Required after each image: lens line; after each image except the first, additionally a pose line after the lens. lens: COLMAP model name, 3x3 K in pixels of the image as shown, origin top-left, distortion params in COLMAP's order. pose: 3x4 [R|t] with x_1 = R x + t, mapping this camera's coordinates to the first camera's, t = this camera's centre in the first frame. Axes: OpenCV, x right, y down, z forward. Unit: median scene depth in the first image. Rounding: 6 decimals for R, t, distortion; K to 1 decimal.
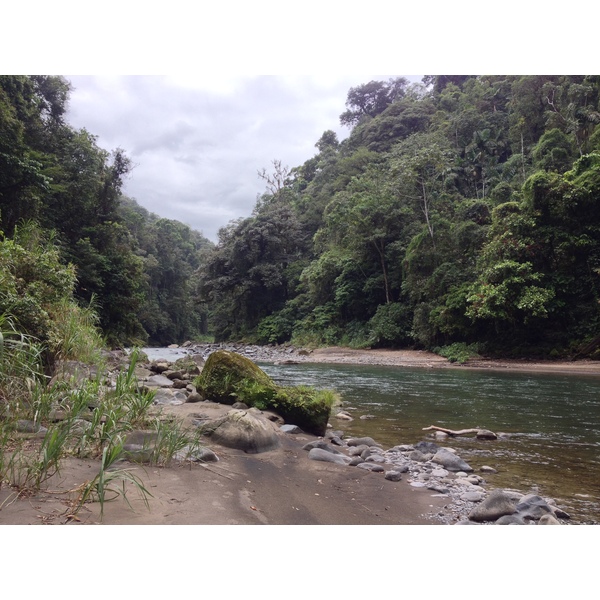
lens RADIAL K [[564.4, 0, 295.4], [0, 564.4, 302.6], [0, 0, 1]] dist [0.071324, 0.000000]
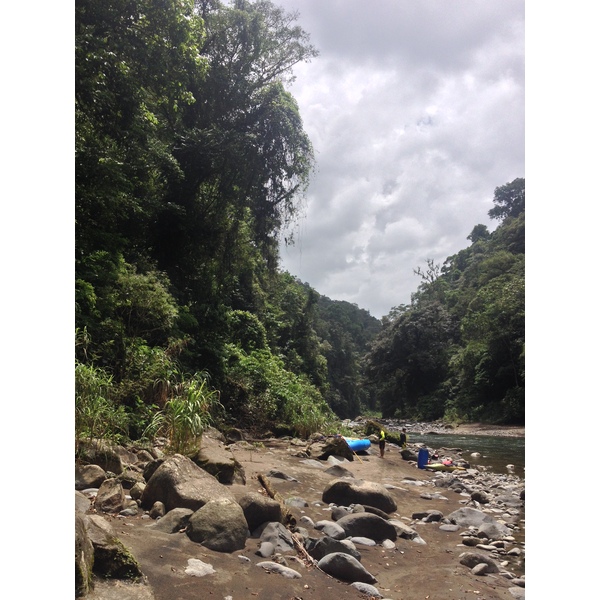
lens RADIAL K [[564.4, 0, 293.5], [0, 564.4, 296.1], [0, 0, 1]] dist [0.071324, 0.000000]
pose [[0.955439, -0.056020, -0.289825, 0.068421], [0.014689, 0.989634, -0.142861, -0.025136], [0.294824, 0.132237, 0.946357, -0.365715]]
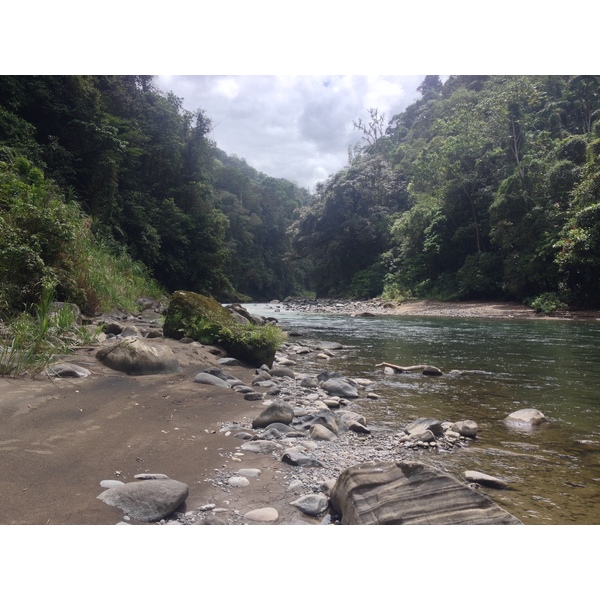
lens RADIAL K [[564.4, 0, 298.9], [0, 564.4, 303.1], [0, 0, 1]] dist [0.071324, 0.000000]
pose [[0.981917, -0.009801, -0.189060, 0.047342], [0.024553, 0.996817, 0.075845, 0.004984], [0.187715, -0.079115, 0.979032, -0.002505]]
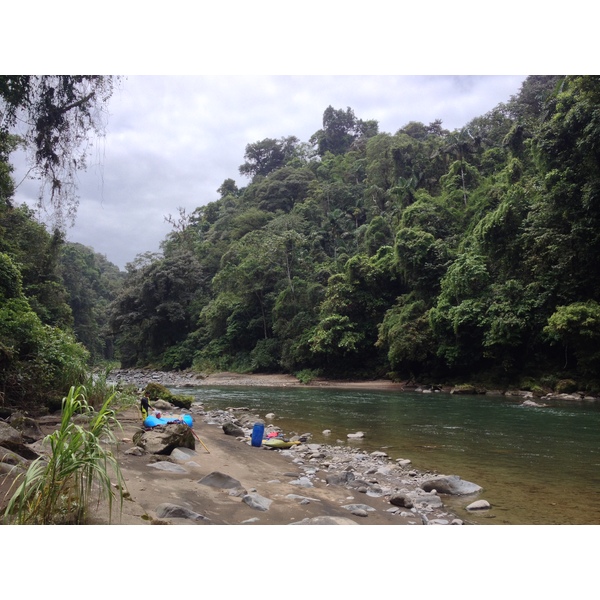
lens RADIAL K [[564.4, 0, 296.3], [0, 564.4, 298.1], [0, 0, 1]] dist [0.071324, 0.000000]
pose [[0.986446, 0.007633, 0.163910, 0.017579], [-0.000183, 0.998968, -0.045422, -0.033619], [-0.164088, 0.044777, 0.985429, -0.317857]]
